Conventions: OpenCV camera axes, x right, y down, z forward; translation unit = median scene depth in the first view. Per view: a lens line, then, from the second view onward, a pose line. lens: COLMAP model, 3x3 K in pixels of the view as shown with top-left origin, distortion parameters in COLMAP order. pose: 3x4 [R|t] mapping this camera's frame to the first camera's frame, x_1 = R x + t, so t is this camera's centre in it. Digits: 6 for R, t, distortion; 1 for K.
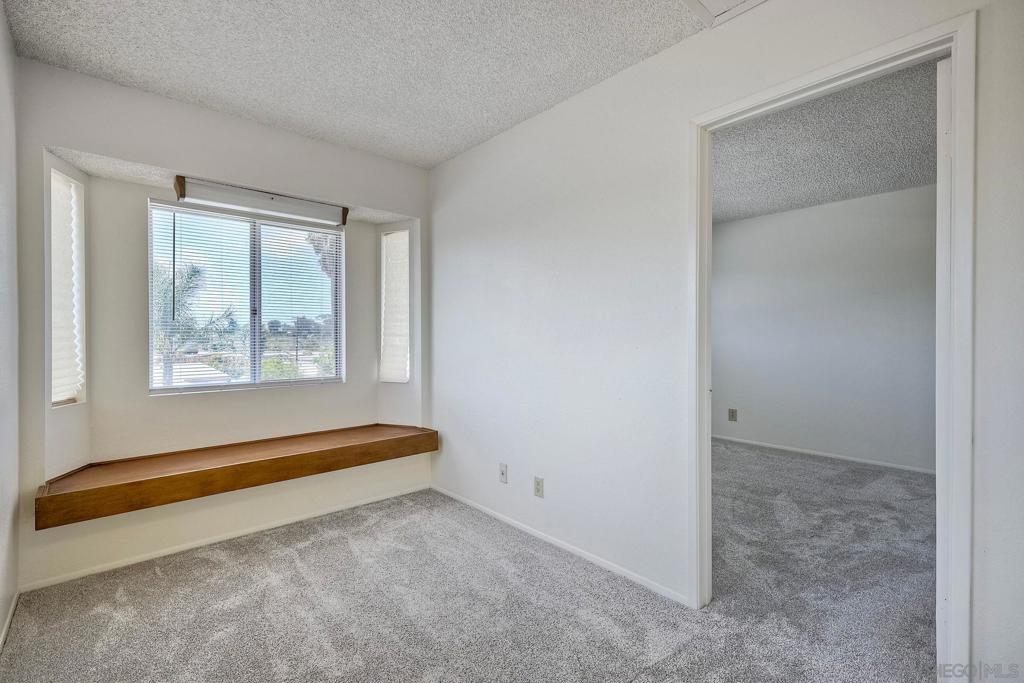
lens RADIAL K [[455.1, 0, 519.9], [0, 455.1, 337.1], [0, 0, 1]] dist [0.002034, 0.000473]
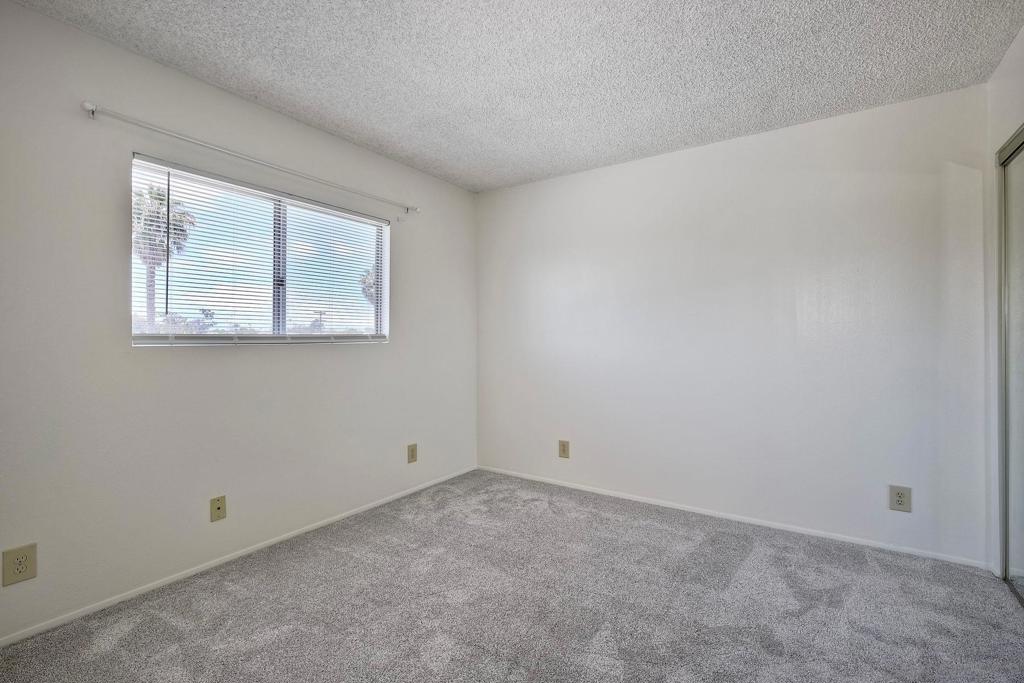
lens RADIAL K [[455.1, 0, 519.9], [0, 455.1, 337.1], [0, 0, 1]] dist [0.002034, 0.000473]
pose [[0.970115, -0.002217, 0.242637, 0.302091], [0.002746, 0.999995, -0.001844, -0.005299], [-0.242632, 0.002455, 0.970115, 0.429435]]
